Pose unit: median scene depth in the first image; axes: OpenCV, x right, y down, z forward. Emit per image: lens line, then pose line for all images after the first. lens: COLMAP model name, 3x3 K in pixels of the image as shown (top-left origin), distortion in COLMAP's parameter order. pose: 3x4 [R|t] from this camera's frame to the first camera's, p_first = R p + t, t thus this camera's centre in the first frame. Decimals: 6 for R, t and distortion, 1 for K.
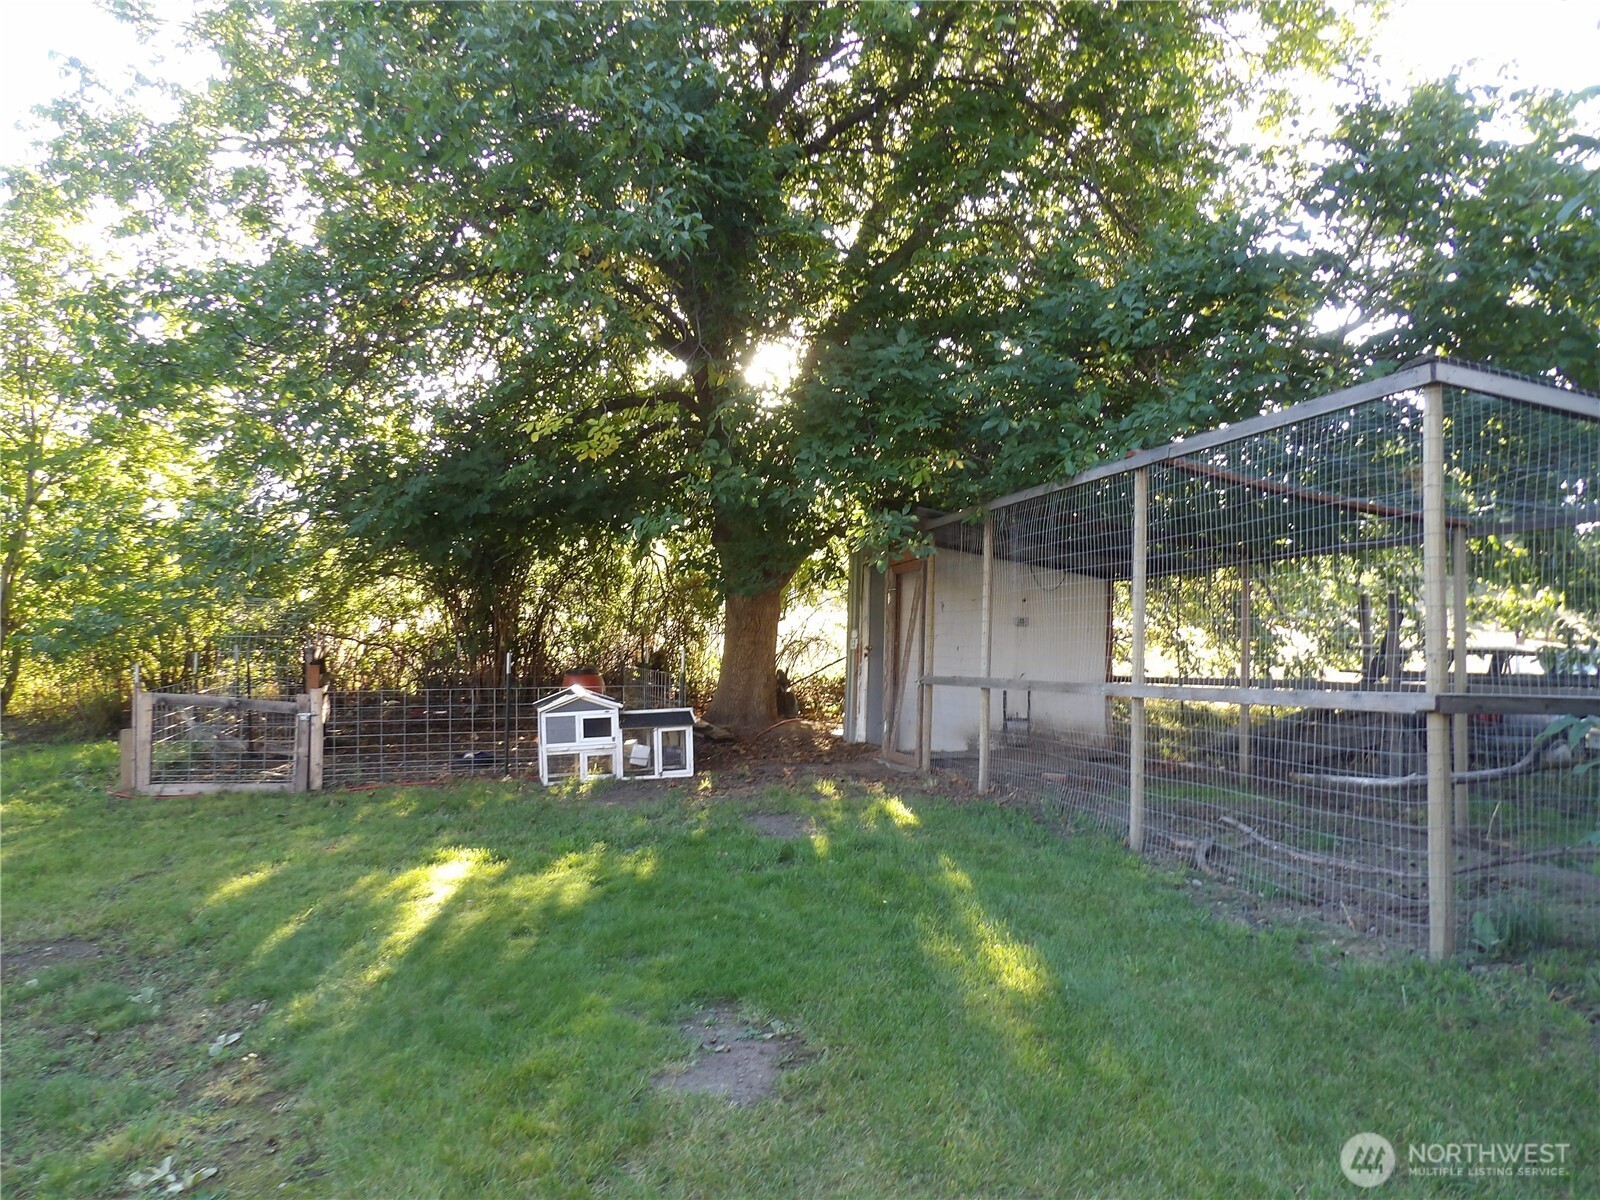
lens RADIAL K [[1148.0, 0, 799.6], [0, 1148.0, 603.5], [0, 0, 1]] dist [-0.037134, 0.045033]
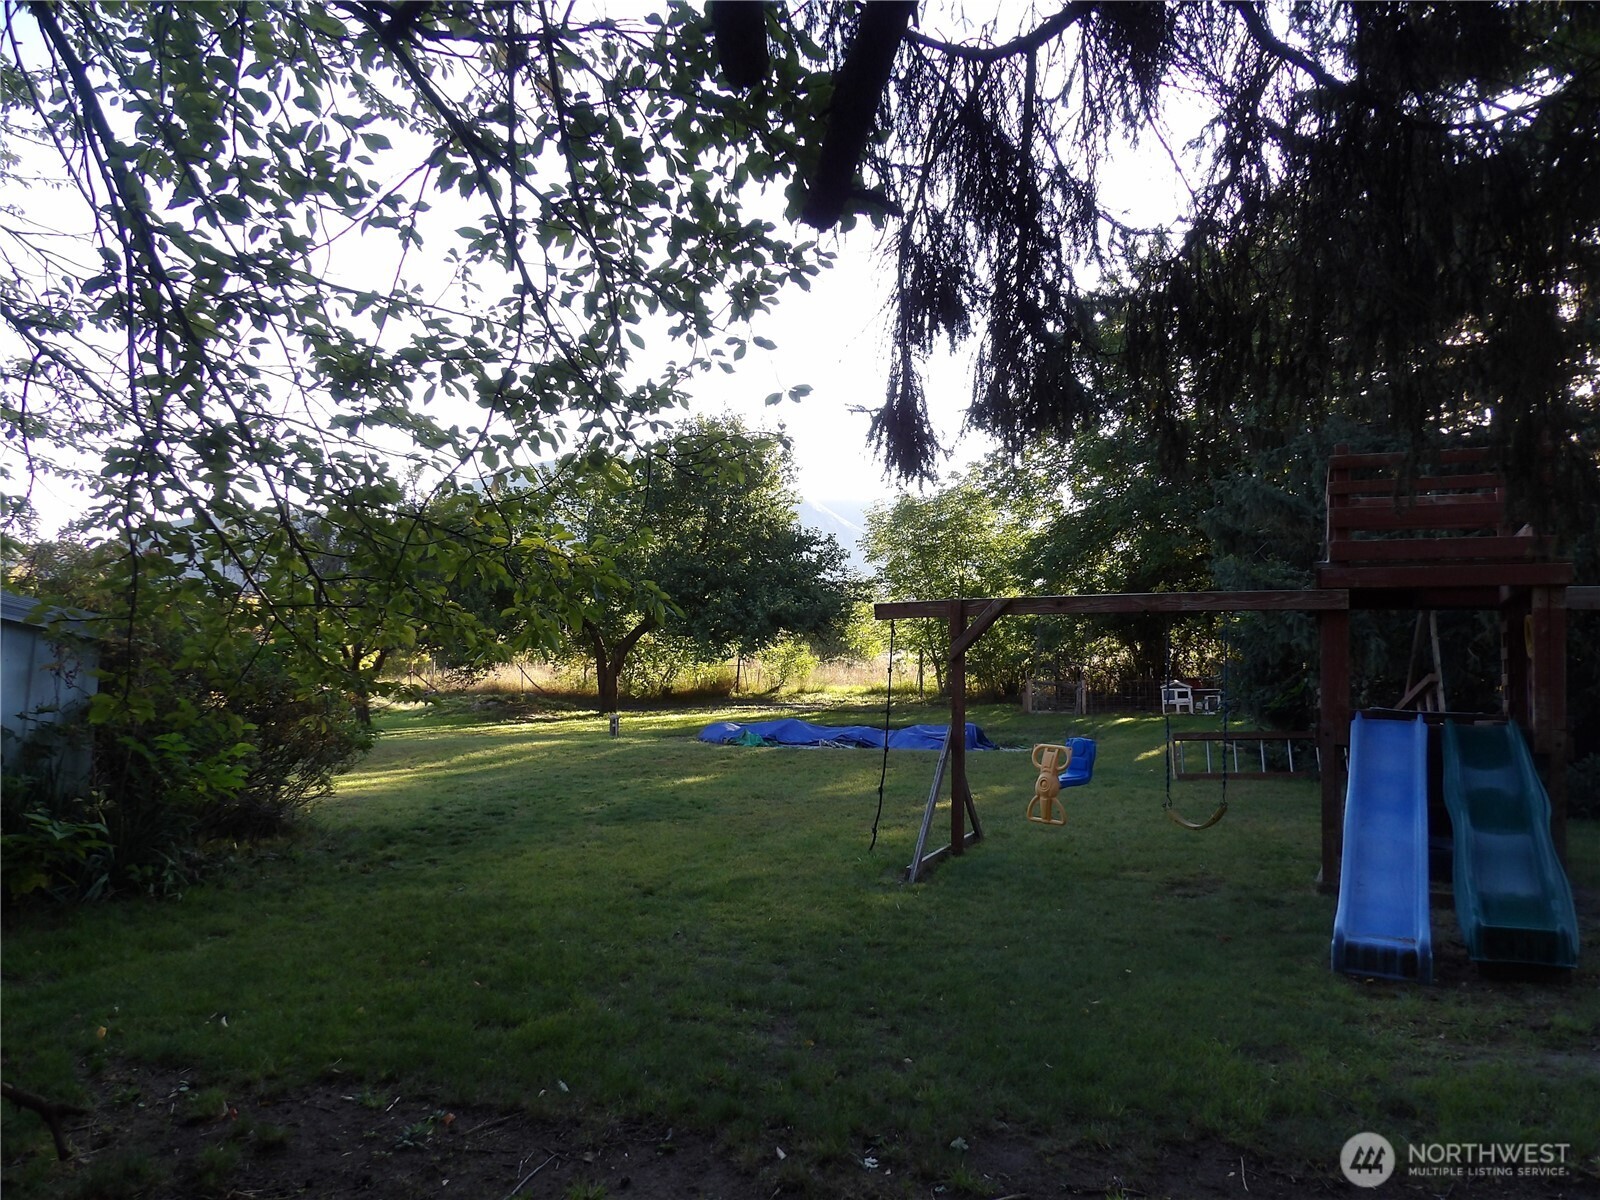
lens RADIAL K [[1148.0, 0, 799.9], [0, 1148.0, 602.6], [0, 0, 1]] dist [-0.037134, 0.045033]
pose [[0.832697, -0.031178, -0.552850, 0.343171], [0.012546, 0.999220, -0.037455, -0.013625], [0.553586, 0.024253, 0.832439, -1.065098]]
